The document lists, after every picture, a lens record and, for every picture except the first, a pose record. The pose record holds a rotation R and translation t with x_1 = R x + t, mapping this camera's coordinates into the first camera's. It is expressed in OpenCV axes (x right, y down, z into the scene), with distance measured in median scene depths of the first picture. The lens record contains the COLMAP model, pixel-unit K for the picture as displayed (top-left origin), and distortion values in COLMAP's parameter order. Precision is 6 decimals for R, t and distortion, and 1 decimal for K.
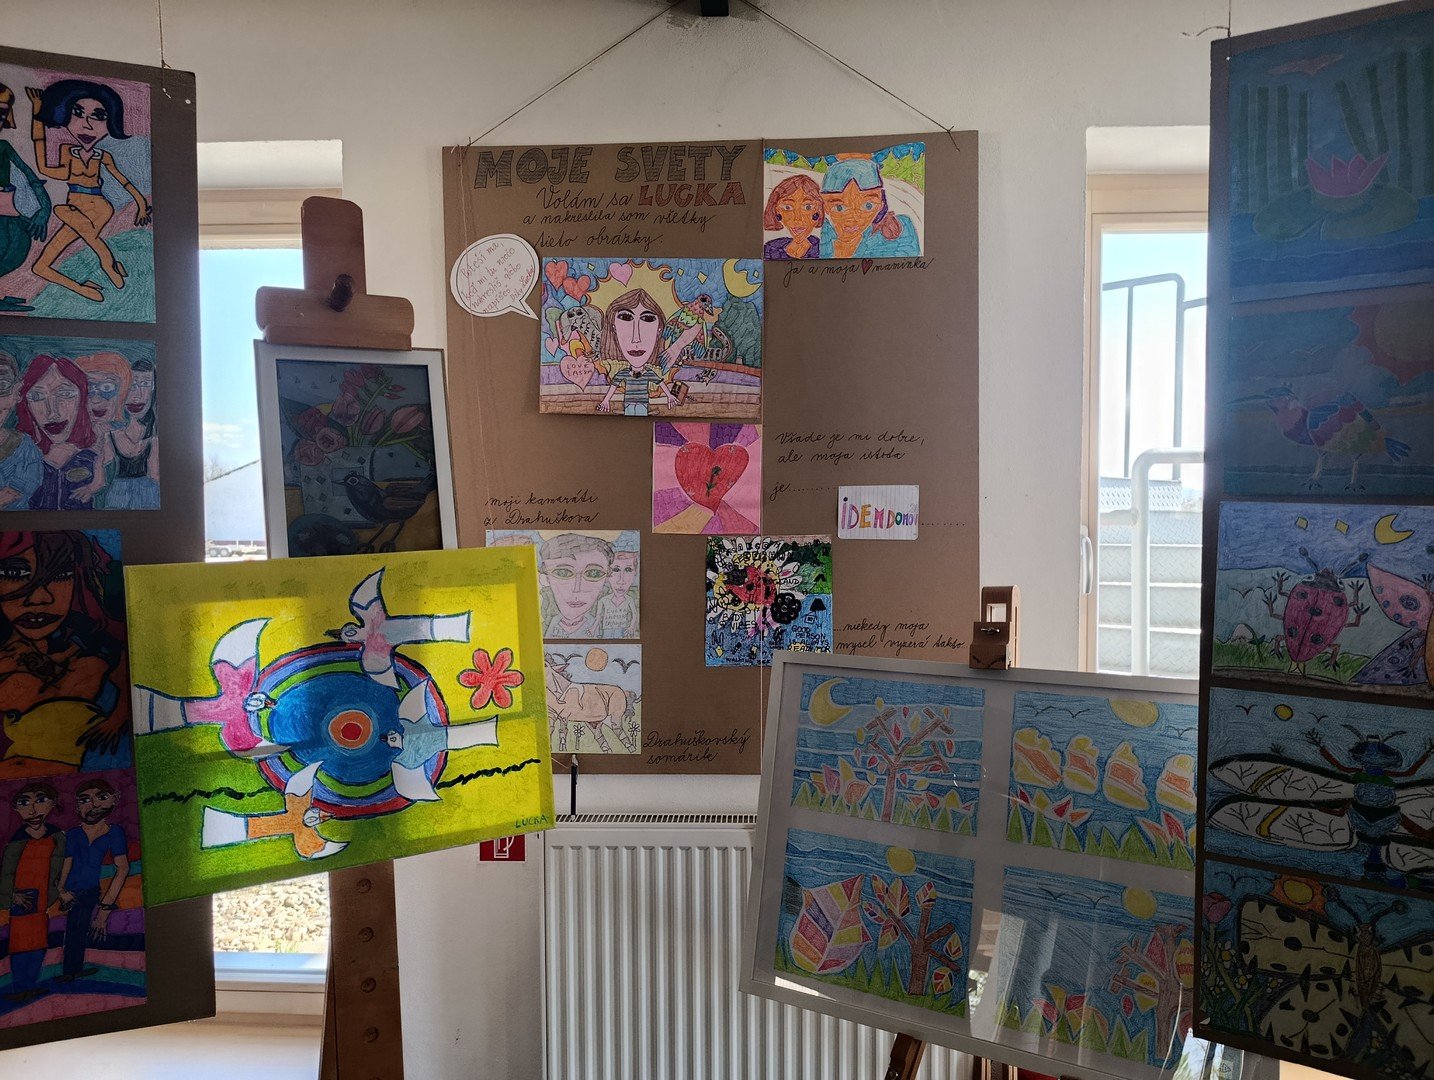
lens RADIAL K [[973.3, 0, 717.0], [0, 973.3, 540.0], [0, 0, 1]] dist [0.062602, -0.079575]
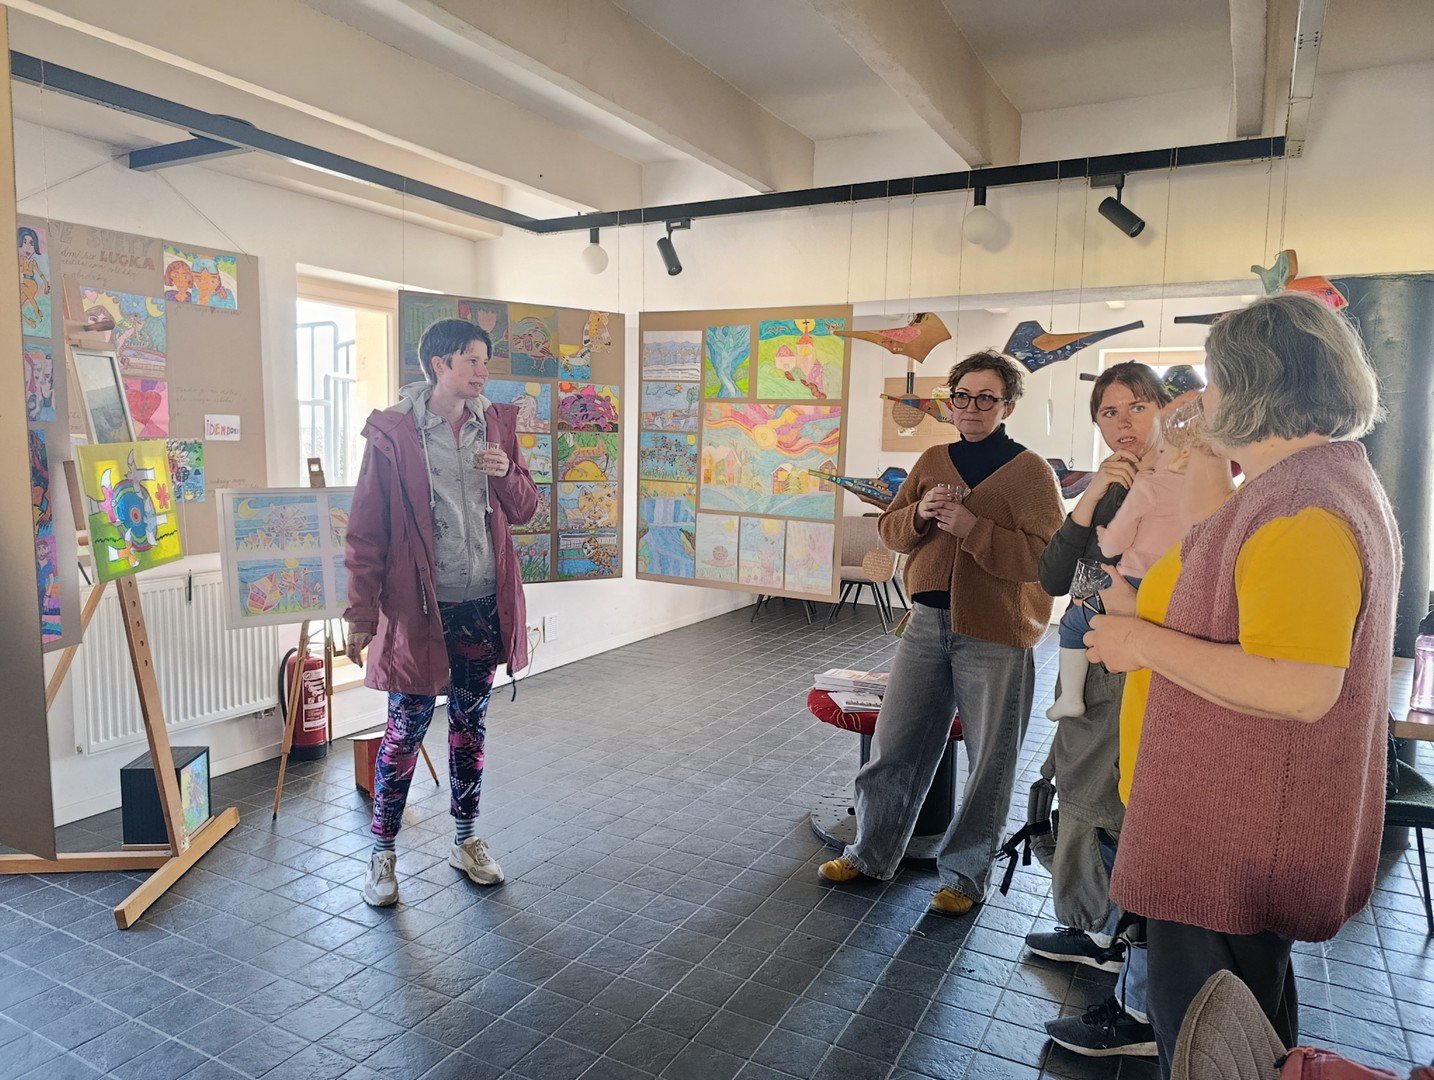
lens RADIAL K [[973.3, 0, 717.0], [0, 973.3, 540.0], [0, 0, 1]] dist [0.062602, -0.079575]
pose [[0.431977, -0.083561, 0.898005, -1.326091], [0.009113, 0.996052, 0.088300, 0.036585], [-0.901838, -0.029960, 0.431033, -0.911282]]
